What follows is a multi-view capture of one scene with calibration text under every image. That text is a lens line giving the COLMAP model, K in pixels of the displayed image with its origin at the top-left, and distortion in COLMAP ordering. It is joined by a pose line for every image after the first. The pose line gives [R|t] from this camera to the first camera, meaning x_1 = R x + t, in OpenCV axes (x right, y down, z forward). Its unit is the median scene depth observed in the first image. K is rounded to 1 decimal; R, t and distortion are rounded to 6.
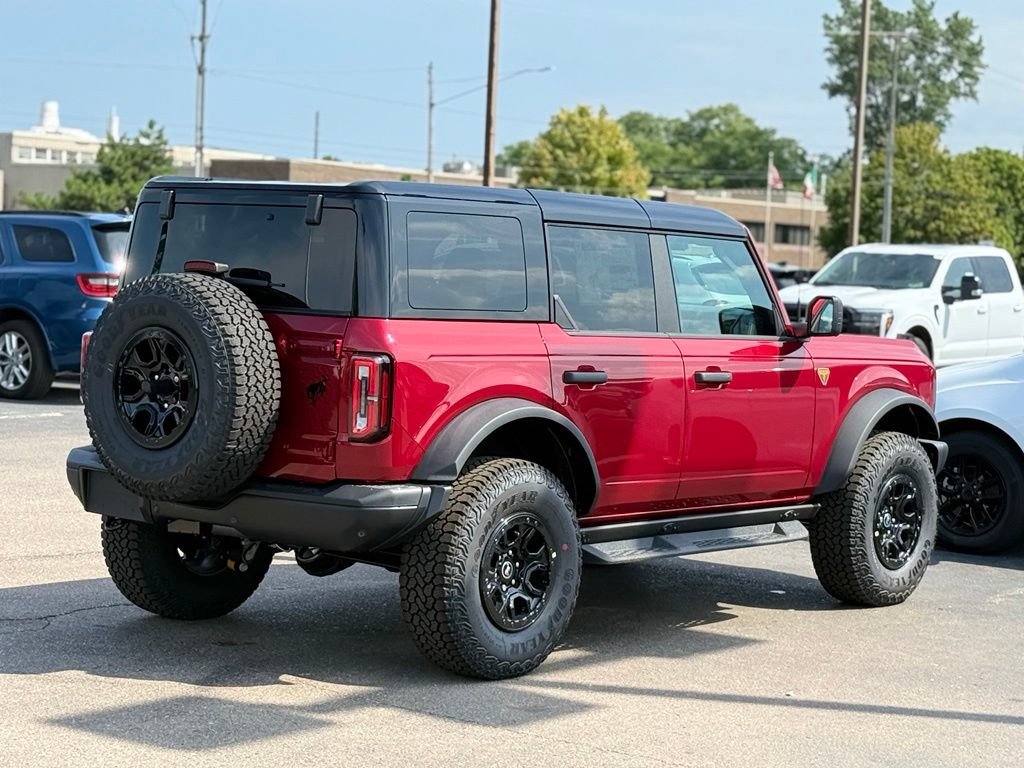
lens RADIAL K [[2236.1, 0, 537.2], [0, 2236.1, 364.4], [0, 0, 1]] dist [0.096521, 0.248812]
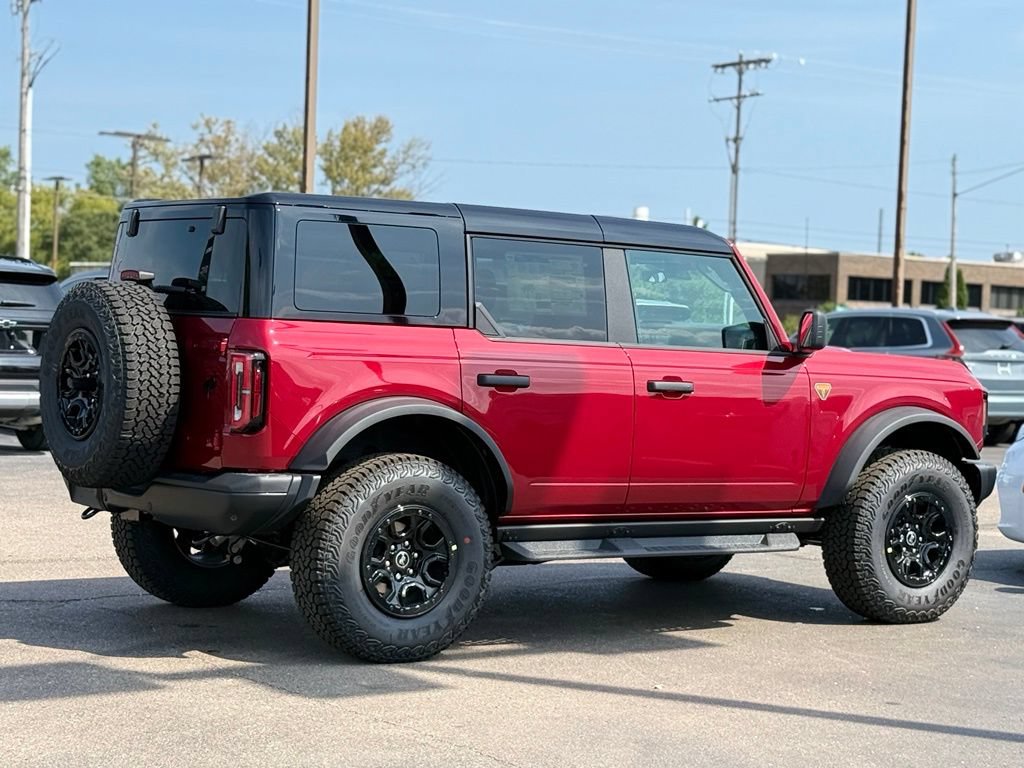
lens RADIAL K [[2085.0, 0, 512.9], [0, 2085.0, 365.5], [0, 0, 1]] dist [0.086192, 0.163976]
pose [[0.961825, -0.002423, -0.273654, 0.305978], [-0.008257, 0.999249, -0.037869, 0.037211], [0.273540, 0.038683, 0.961082, 0.065733]]
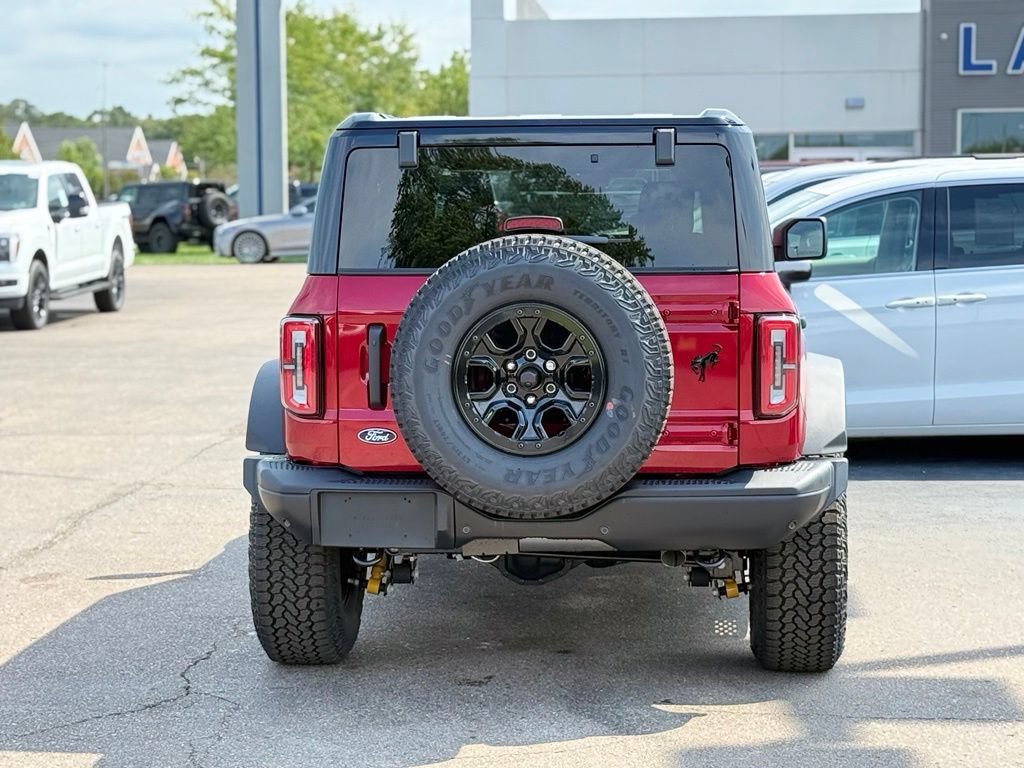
lens RADIAL K [[2236.1, 0, 537.2], [0, 2236.1, 364.4], [0, 0, 1]] dist [0.096521, 0.248812]
pose [[0.833074, -0.093566, 0.545190, -0.582879], [0.070896, 0.995522, 0.062520, -0.043000], [-0.548599, -0.013432, 0.835978, 0.320771]]
